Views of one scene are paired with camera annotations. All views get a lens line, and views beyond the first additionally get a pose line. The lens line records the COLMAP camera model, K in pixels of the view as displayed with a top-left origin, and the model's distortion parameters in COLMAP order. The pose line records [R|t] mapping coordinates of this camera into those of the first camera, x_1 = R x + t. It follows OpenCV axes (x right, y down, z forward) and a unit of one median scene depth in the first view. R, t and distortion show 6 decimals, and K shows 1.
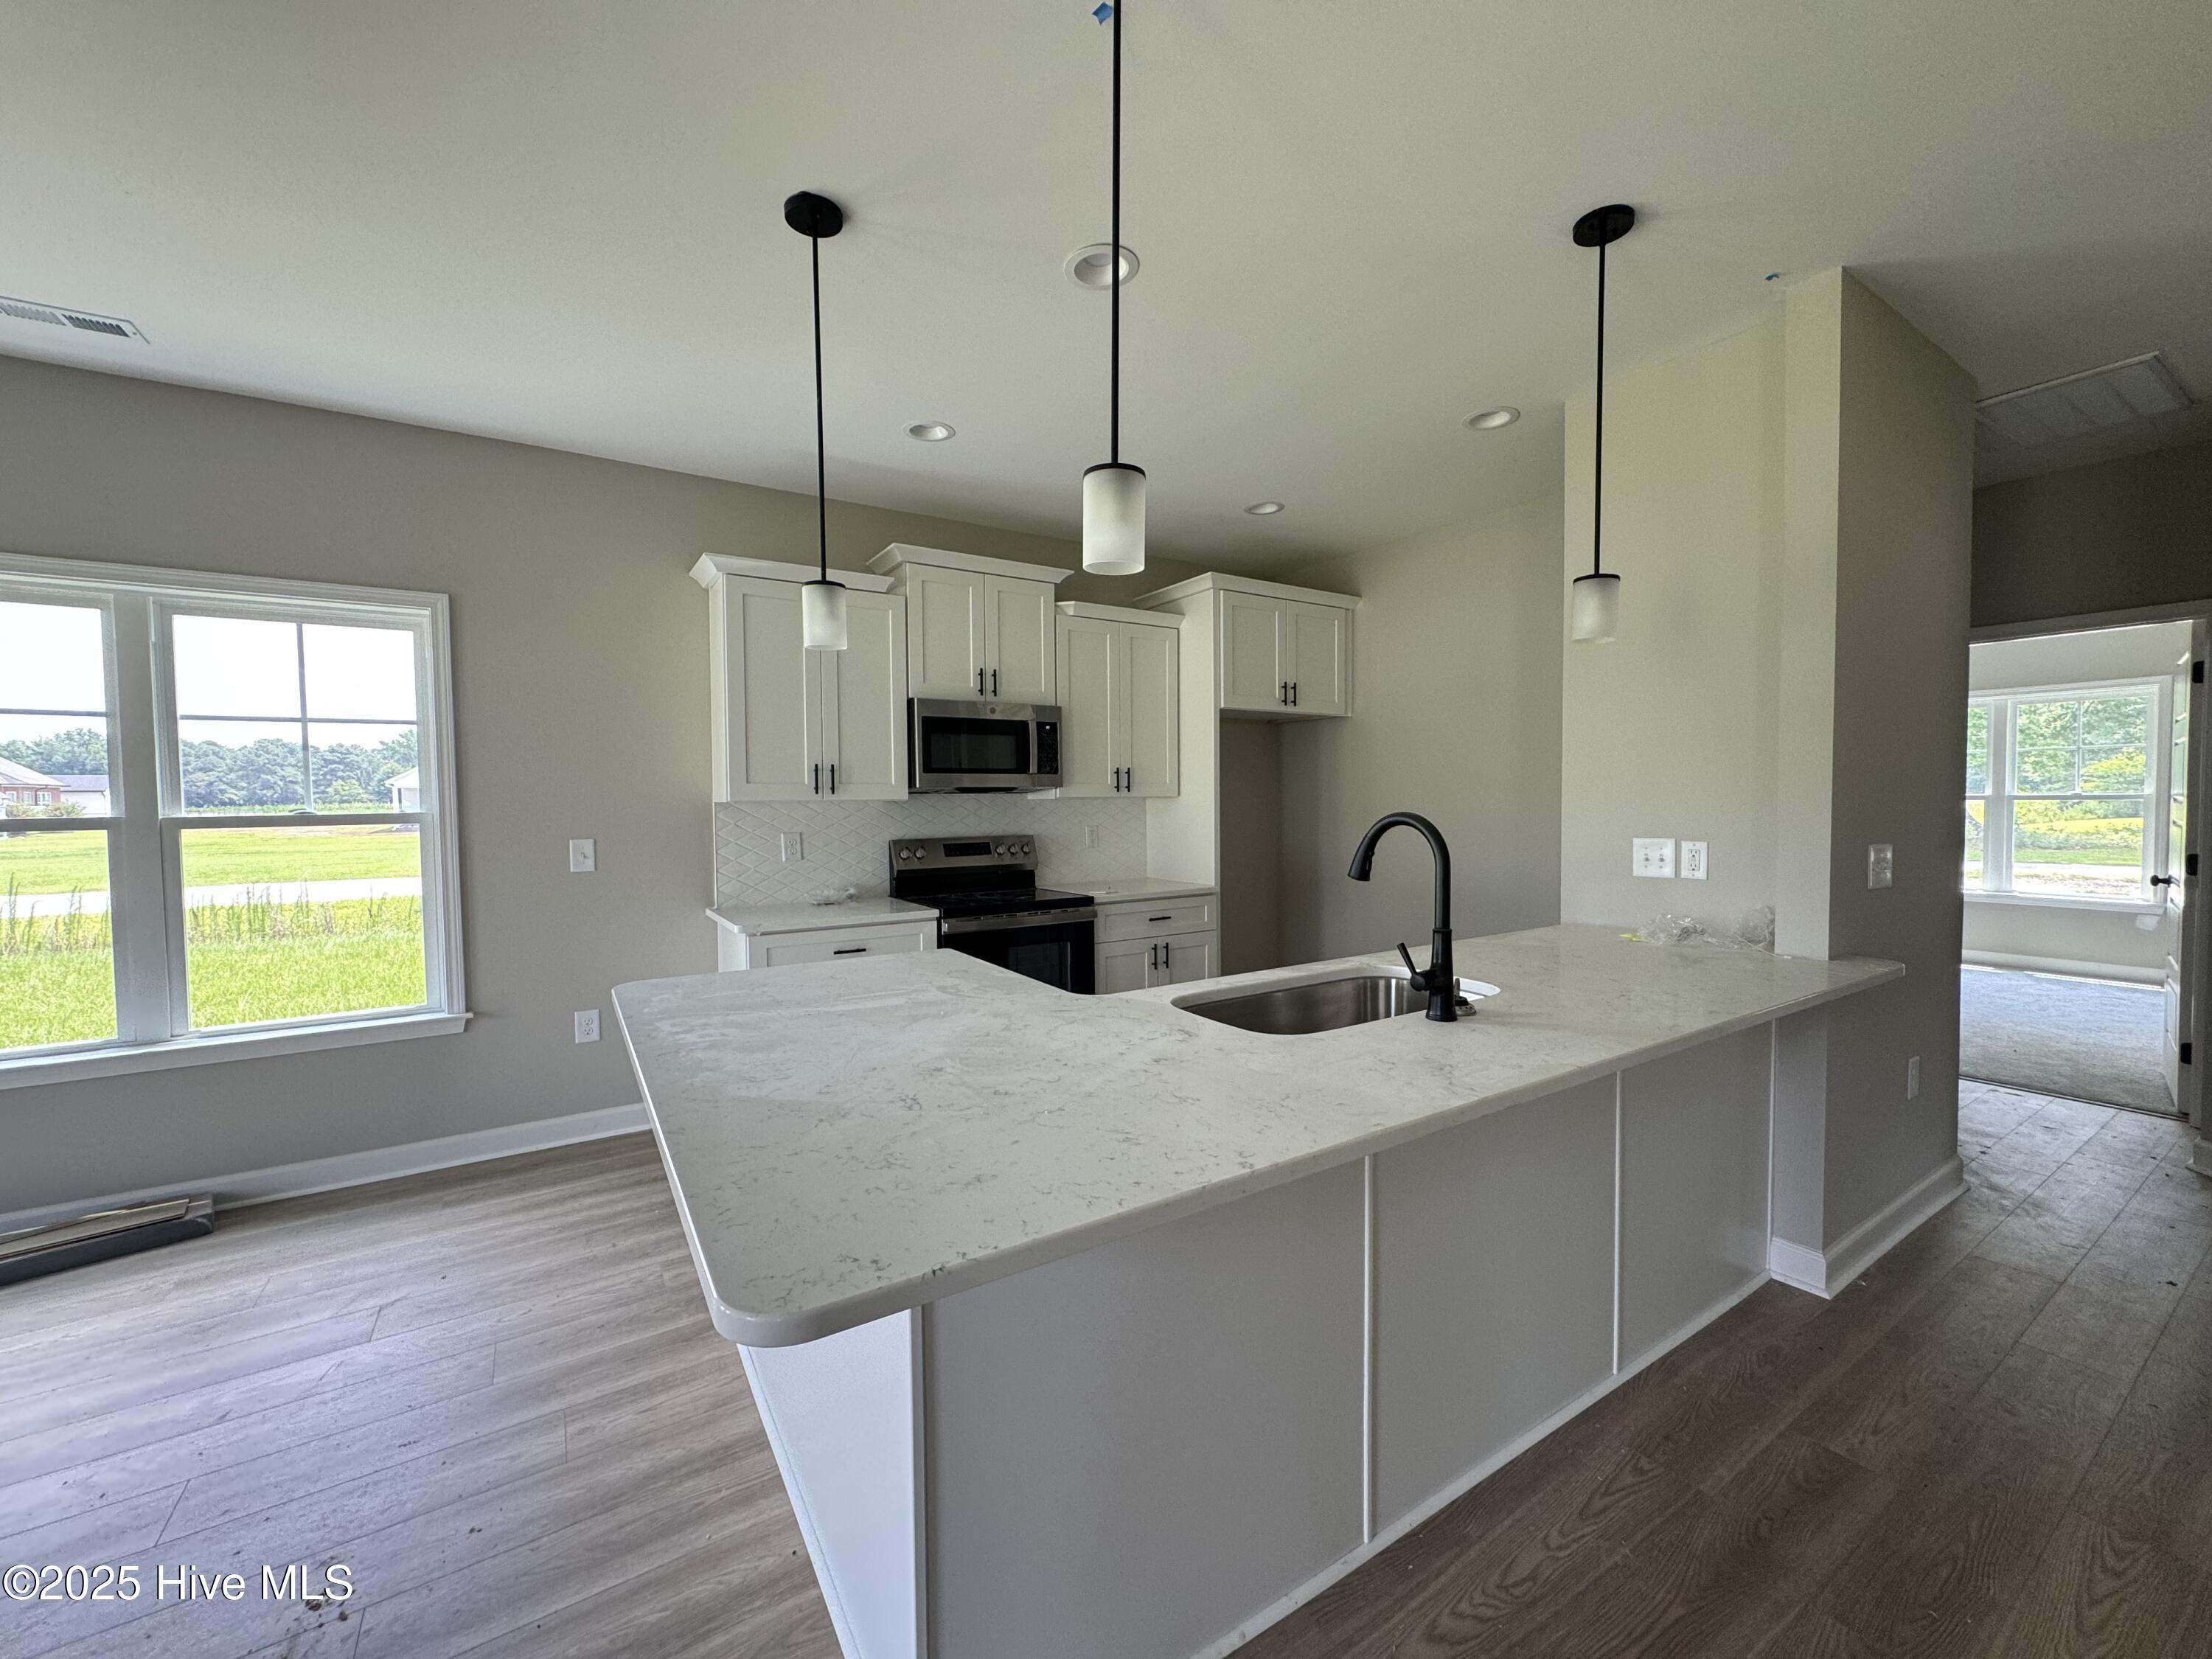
lens RADIAL K [[879.1, 0, 1105.0], [0, 879.1, 830.1], [0, 0, 1]] dist [-0.002502, -0.000324]
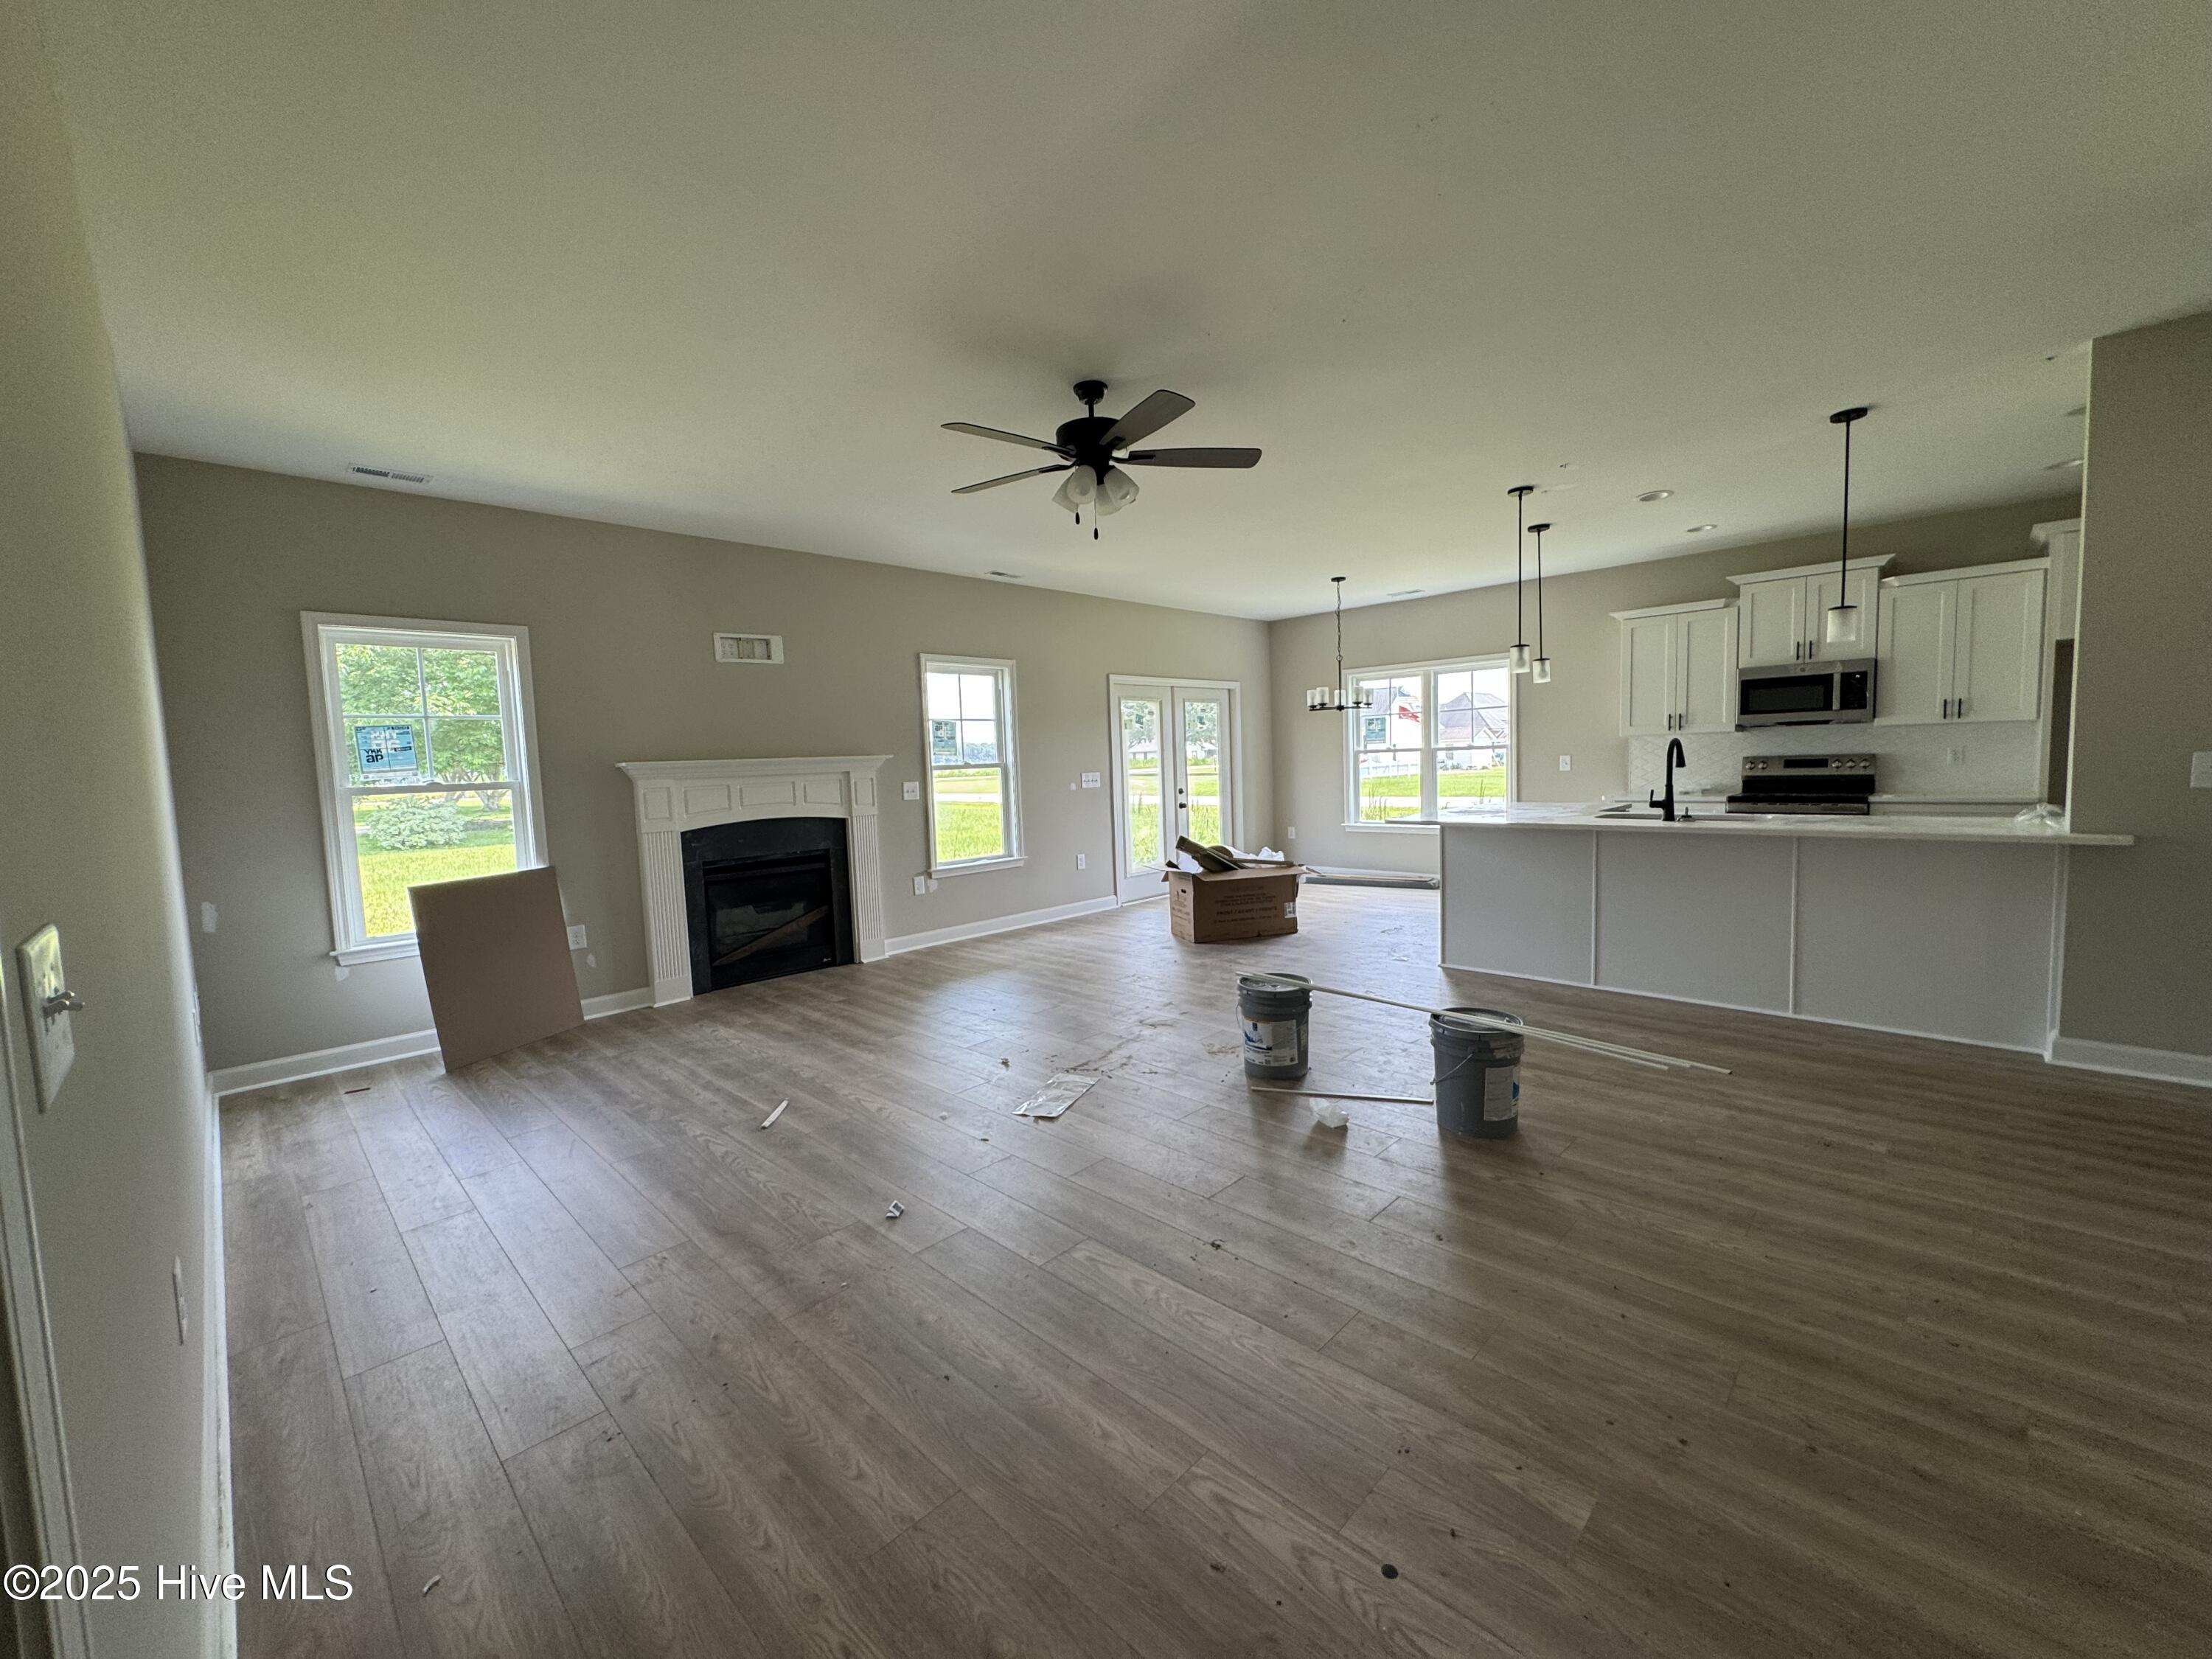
lens RADIAL K [[879.1, 0, 1100.2], [0, 879.1, 831.7], [0, 0, 1]] dist [-0.002502, -0.000324]
pose [[0.211230, 0.082664, -0.973935, 1.129444], [-0.000617, 0.996428, 0.084439, 0.013766], [0.977436, -0.017235, 0.210526, -0.503121]]
